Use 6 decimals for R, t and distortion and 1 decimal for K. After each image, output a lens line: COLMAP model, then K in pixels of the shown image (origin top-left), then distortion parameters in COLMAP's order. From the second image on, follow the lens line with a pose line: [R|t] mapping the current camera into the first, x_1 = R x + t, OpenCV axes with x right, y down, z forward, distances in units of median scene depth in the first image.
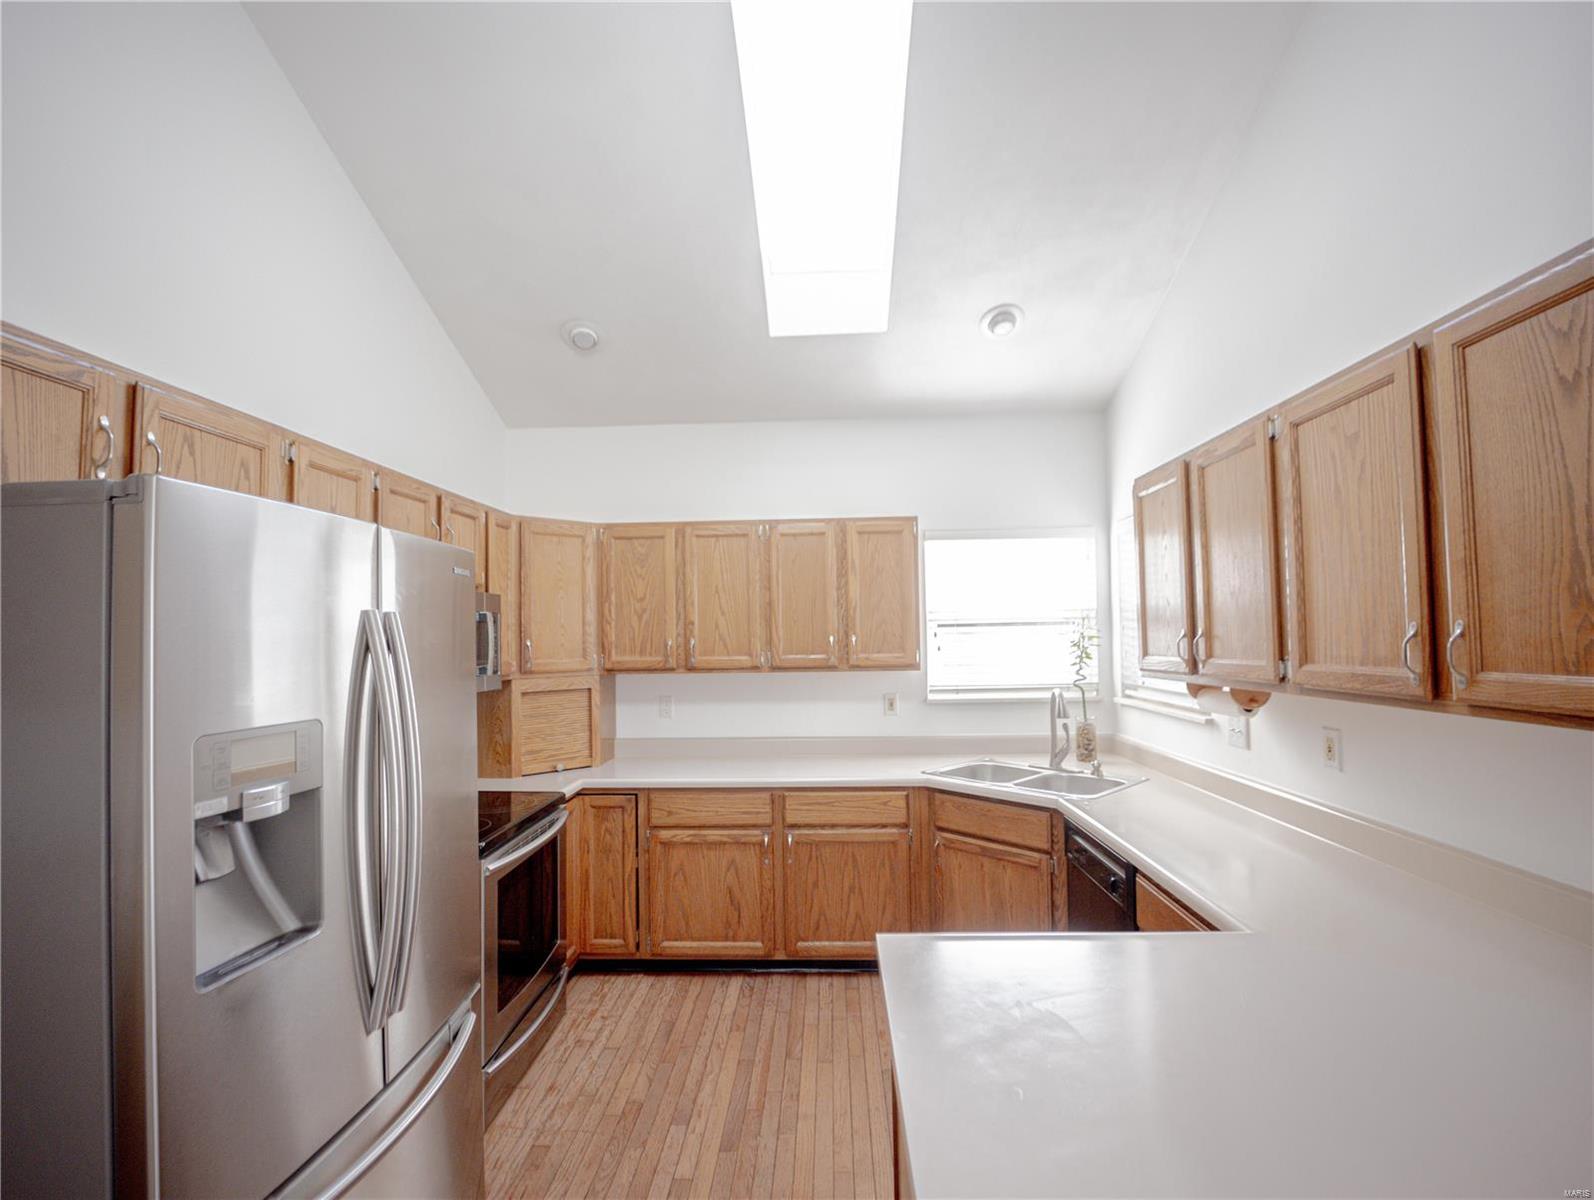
lens RADIAL K [[727.8, 0, 803.5], [0, 727.8, 607.9], [0, 0, 1]] dist [-0.021975, -0.001091]
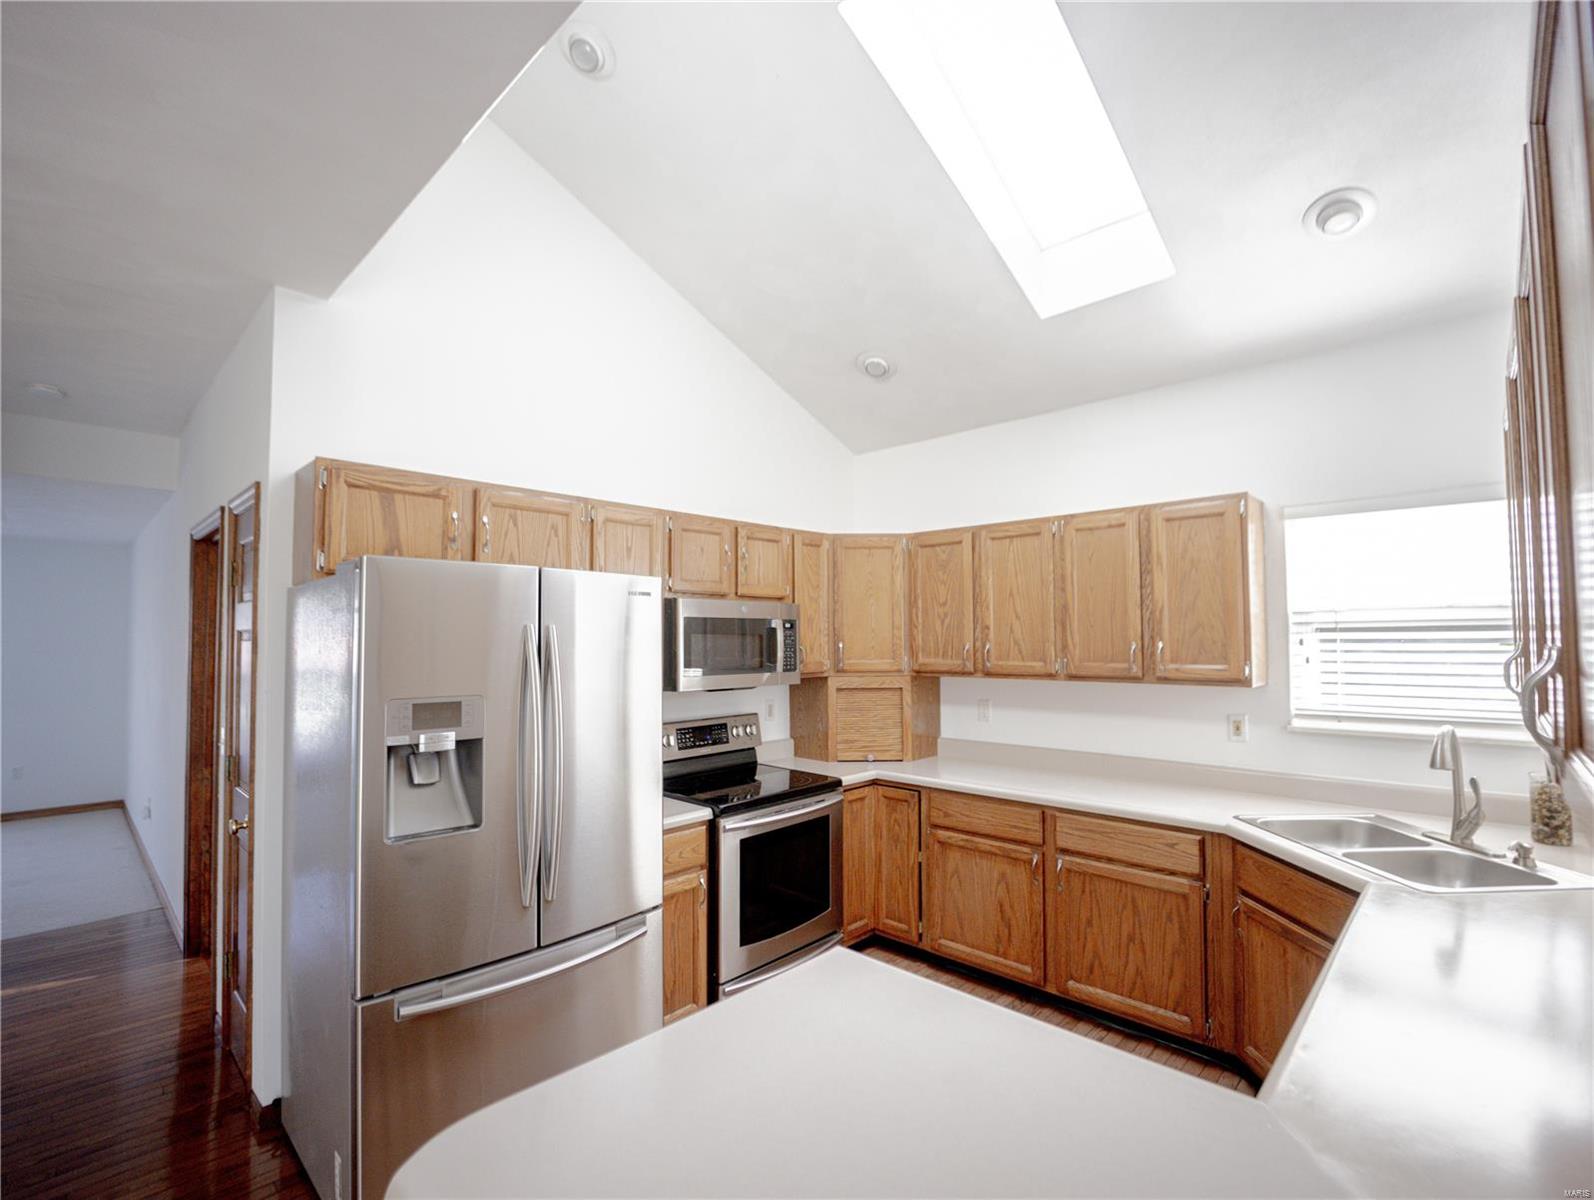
lens RADIAL K [[727.8, 0, 805.5], [0, 727.8, 606.0], [0, 0, 1]] dist [-0.021975, -0.001091]
pose [[0.749927, -0.018542, -0.661260, 0.345723], [0.018436, 0.999805, -0.007127, -0.006125], [0.661263, -0.006846, 0.750123, 0.106967]]
